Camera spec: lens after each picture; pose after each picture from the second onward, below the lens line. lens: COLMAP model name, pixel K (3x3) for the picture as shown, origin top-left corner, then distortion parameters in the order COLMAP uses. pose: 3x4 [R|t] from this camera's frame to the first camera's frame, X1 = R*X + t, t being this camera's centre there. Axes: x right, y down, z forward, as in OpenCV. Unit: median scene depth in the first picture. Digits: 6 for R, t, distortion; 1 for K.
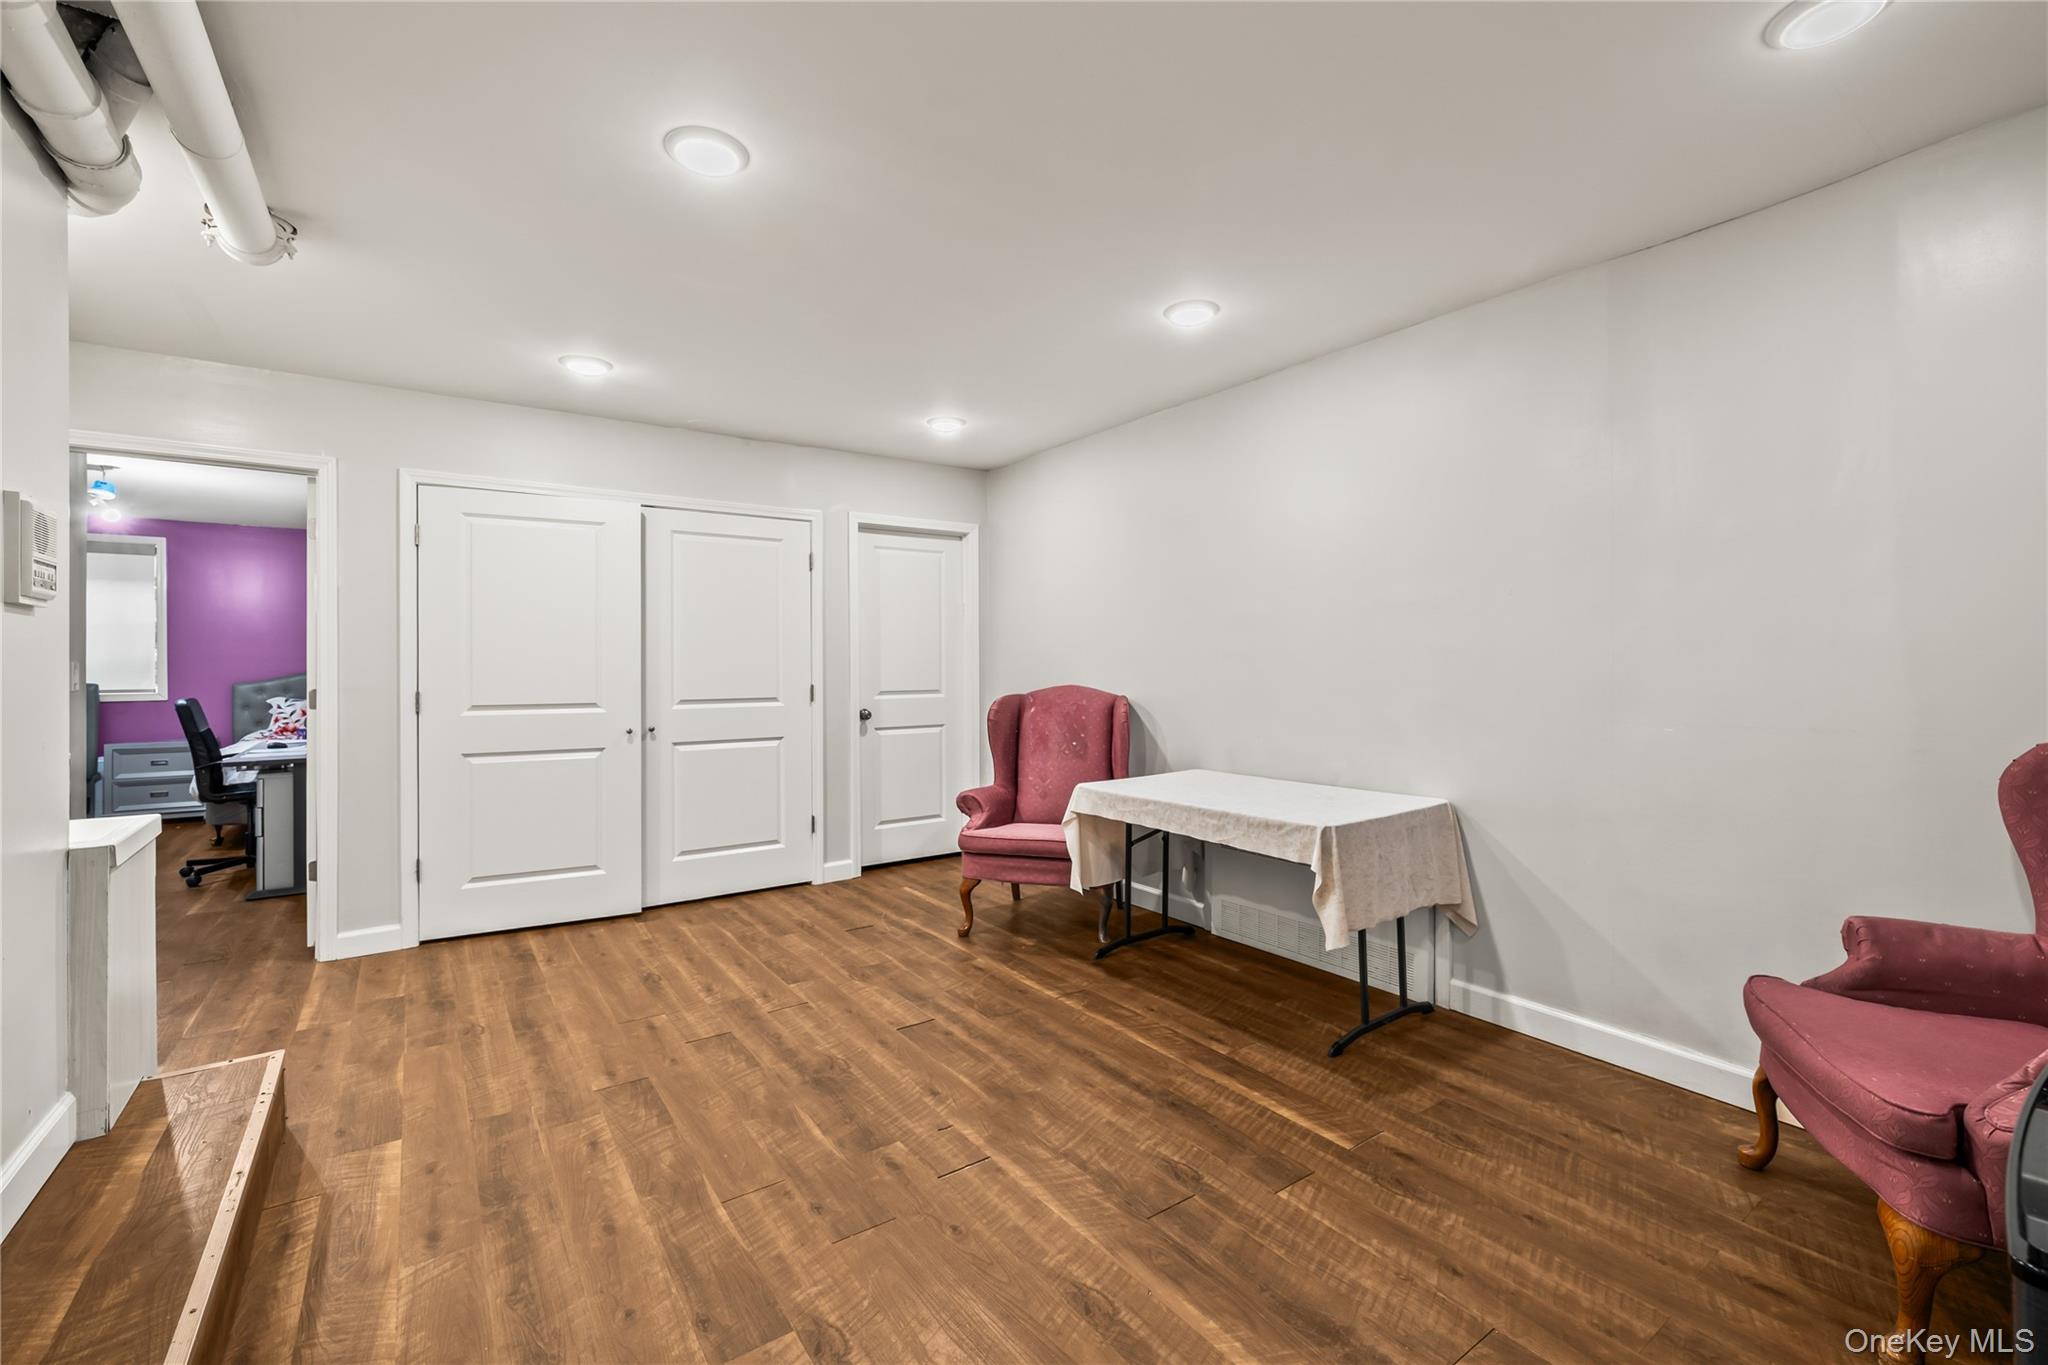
lens RADIAL K [[875.4, 0, 1021.5], [0, 875.4, 672.0], [0, 0, 1]] dist [0.001800, 0.000134]
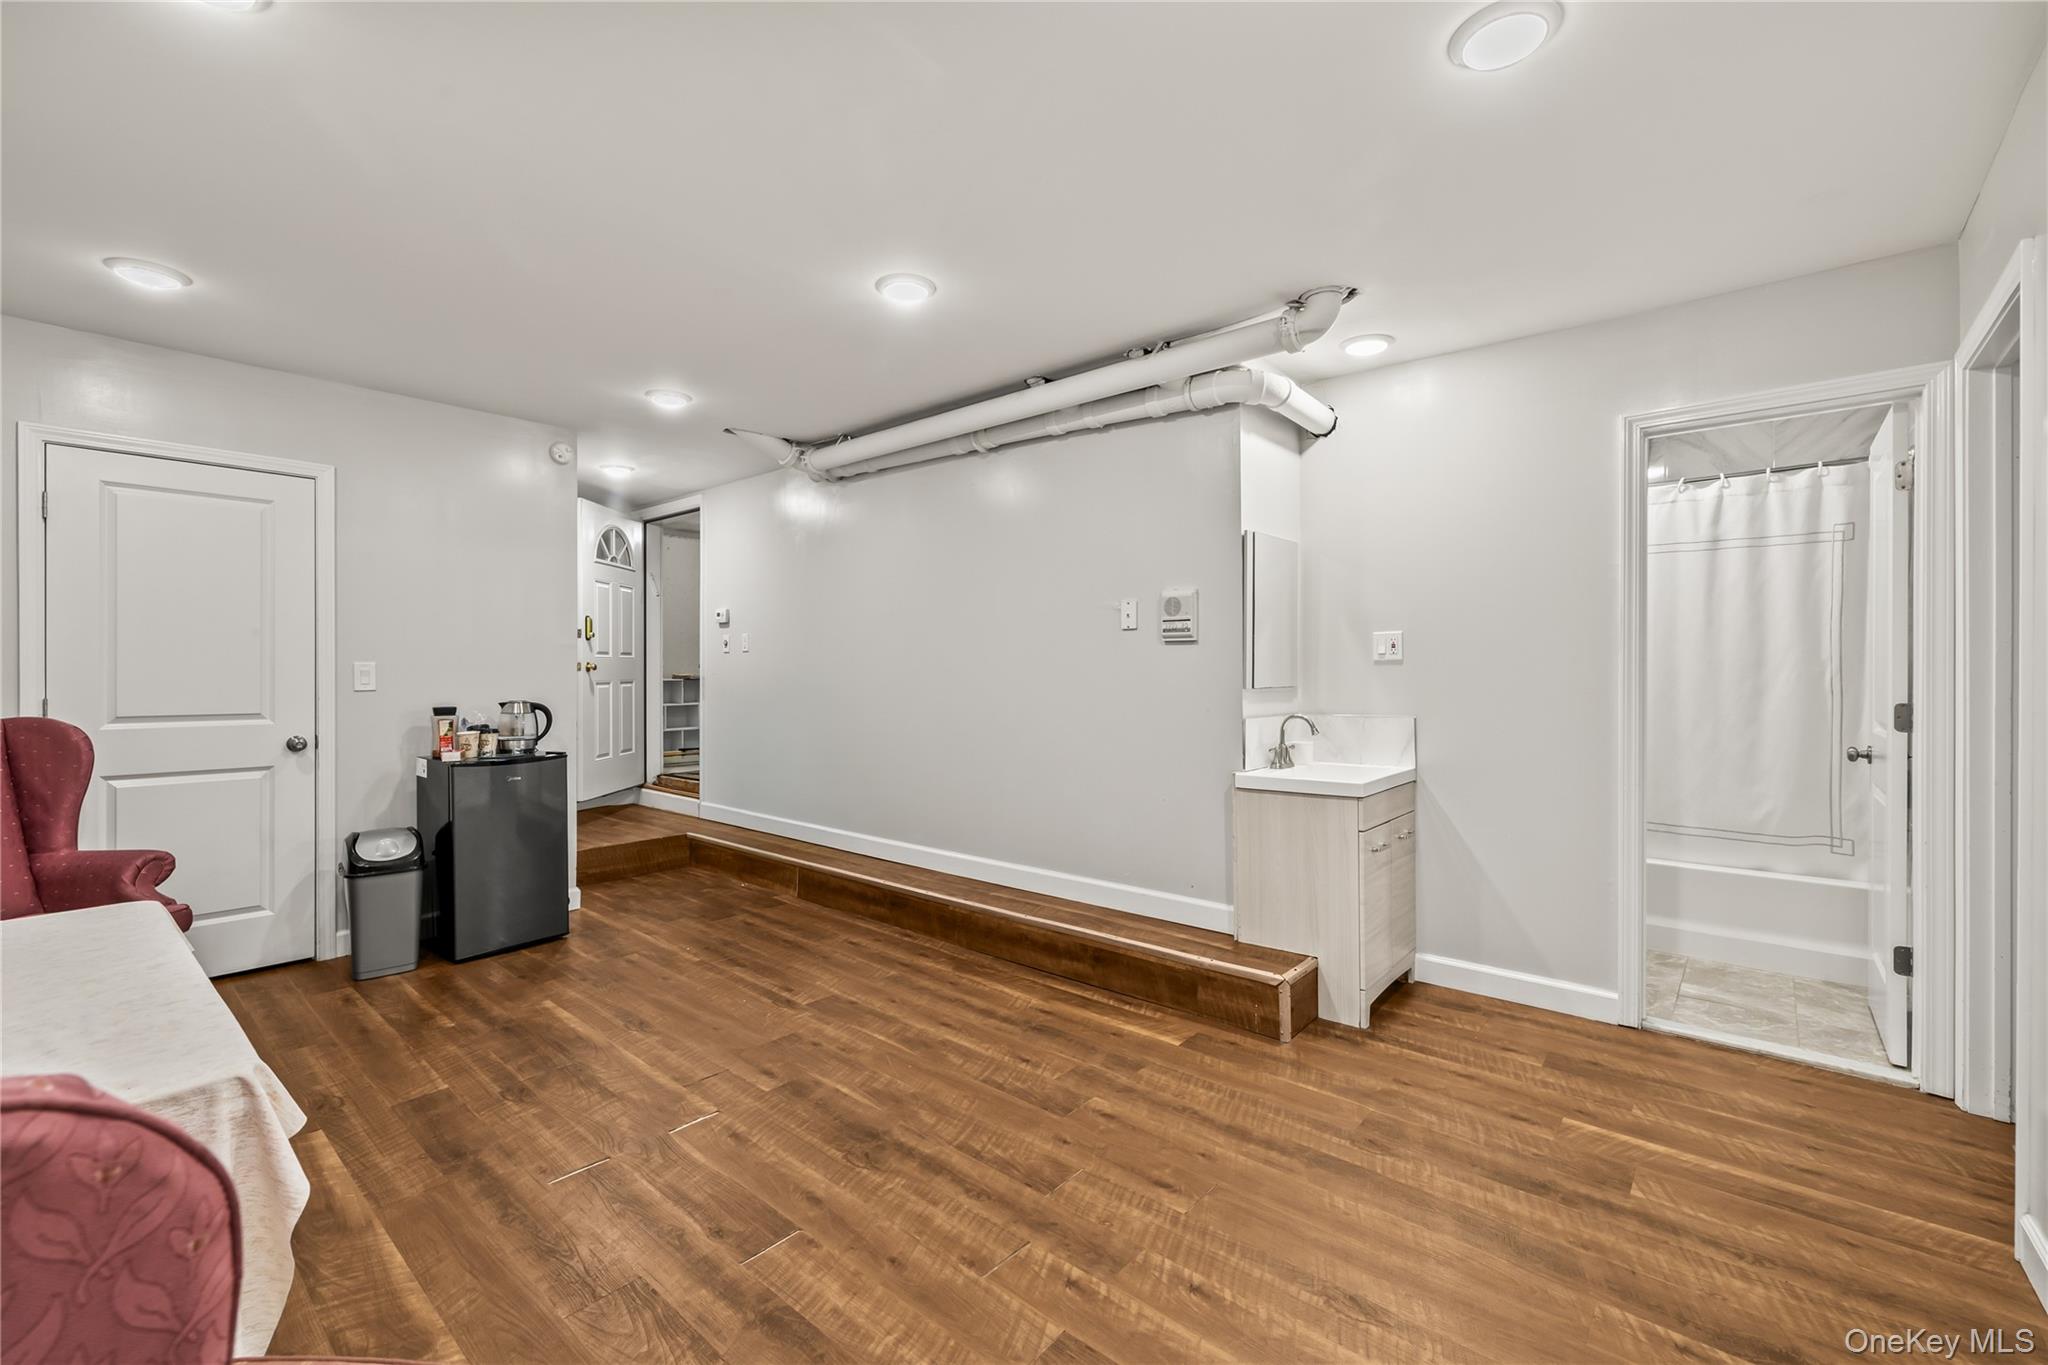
lens RADIAL K [[875.4, 0, 1027.5], [0, 875.4, 674.4], [0, 0, 1]] dist [0.001800, 0.000134]
pose [[-0.970417, 0.003862, -0.241404, -0.186416], [0.001205, 0.999937, 0.011151, -0.014014], [0.241432, 0.010530, -0.970361, 2.063466]]
